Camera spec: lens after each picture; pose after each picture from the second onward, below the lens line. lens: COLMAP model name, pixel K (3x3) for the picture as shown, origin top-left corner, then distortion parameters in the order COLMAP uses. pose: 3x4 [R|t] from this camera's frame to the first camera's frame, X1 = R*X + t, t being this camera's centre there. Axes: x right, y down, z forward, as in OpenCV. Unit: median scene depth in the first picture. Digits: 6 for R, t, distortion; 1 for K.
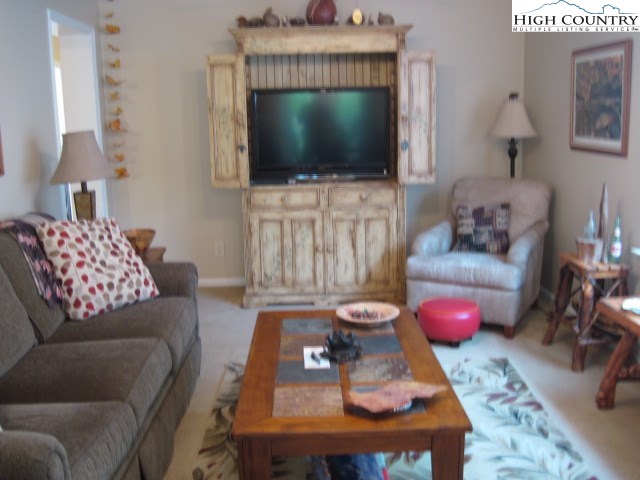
lens RADIAL K [[647.9, 0, 319.5], [0, 647.9, 238.7], [0, 0, 1]] dist [-0.112309, 0.000000]
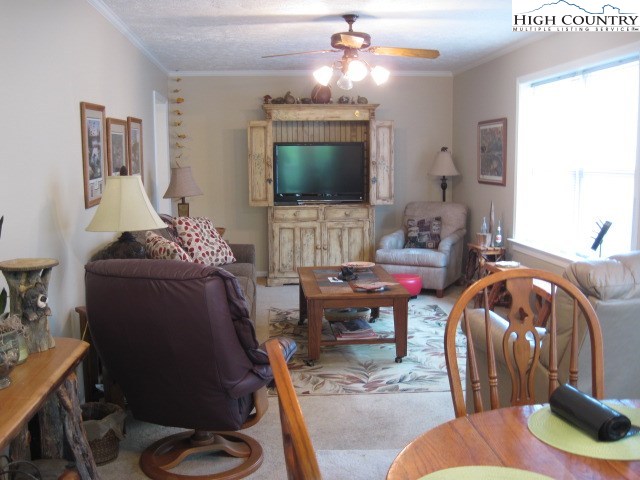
lens RADIAL K [[647.9, 0, 320.3], [0, 647.9, 240.2], [0, 0, 1]] dist [-0.112309, 0.000000]
pose [[0.997914, 0.006011, 0.064276, -0.100165], [-0.001622, 0.997676, -0.068117, 0.109999], [-0.064536, 0.067870, 0.995605, -0.554811]]
